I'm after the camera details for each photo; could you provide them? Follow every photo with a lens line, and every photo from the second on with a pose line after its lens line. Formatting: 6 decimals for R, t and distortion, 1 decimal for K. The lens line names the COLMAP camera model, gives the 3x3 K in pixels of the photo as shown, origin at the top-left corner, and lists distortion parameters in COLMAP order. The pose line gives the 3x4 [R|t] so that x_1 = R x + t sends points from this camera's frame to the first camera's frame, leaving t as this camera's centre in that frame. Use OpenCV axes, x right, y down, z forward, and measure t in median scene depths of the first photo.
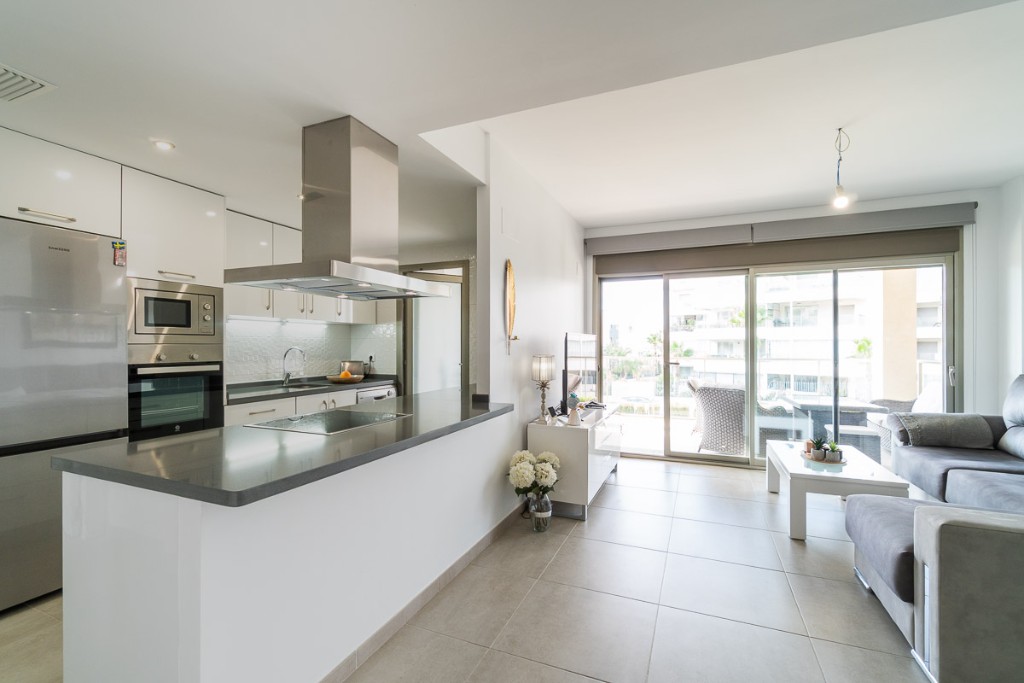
lens RADIAL K [[442.8, 0, 492.2], [0, 442.8, 344.0], [0, 0, 1]] dist [0.000129, -0.000050]
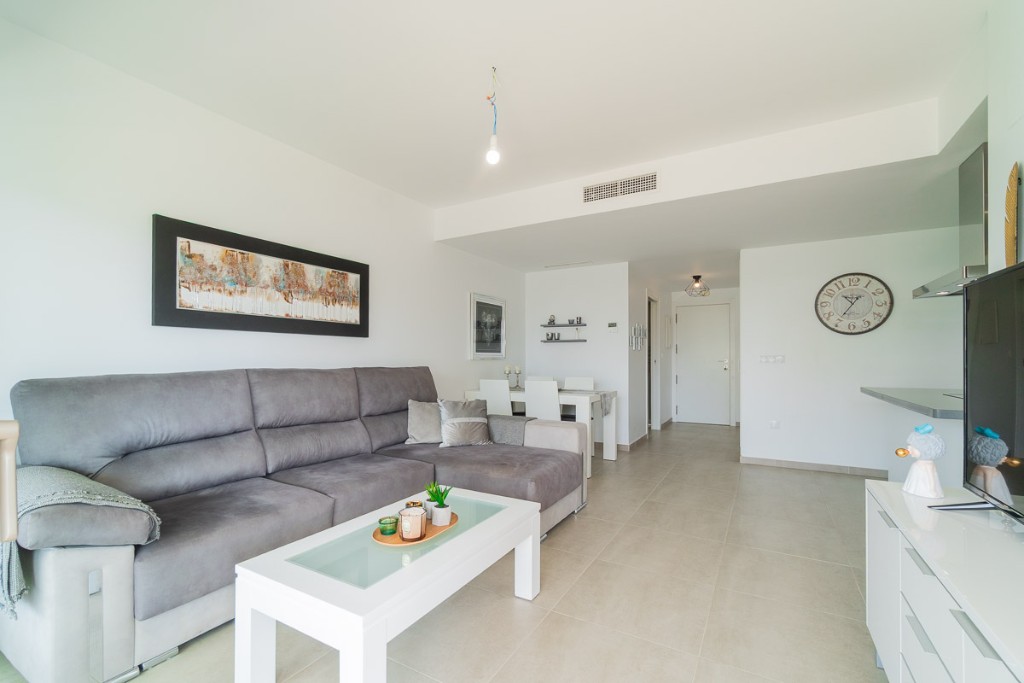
lens RADIAL K [[441.5, 0, 509.1], [0, 441.5, 365.5], [0, 0, 1]] dist [-0.003140, -0.000609]
pose [[-0.995834, 0.000102, 0.091185, 0.444049], [0.001585, 0.999868, 0.016191, 0.033155], [-0.091171, 0.016269, -0.995702, 1.180873]]
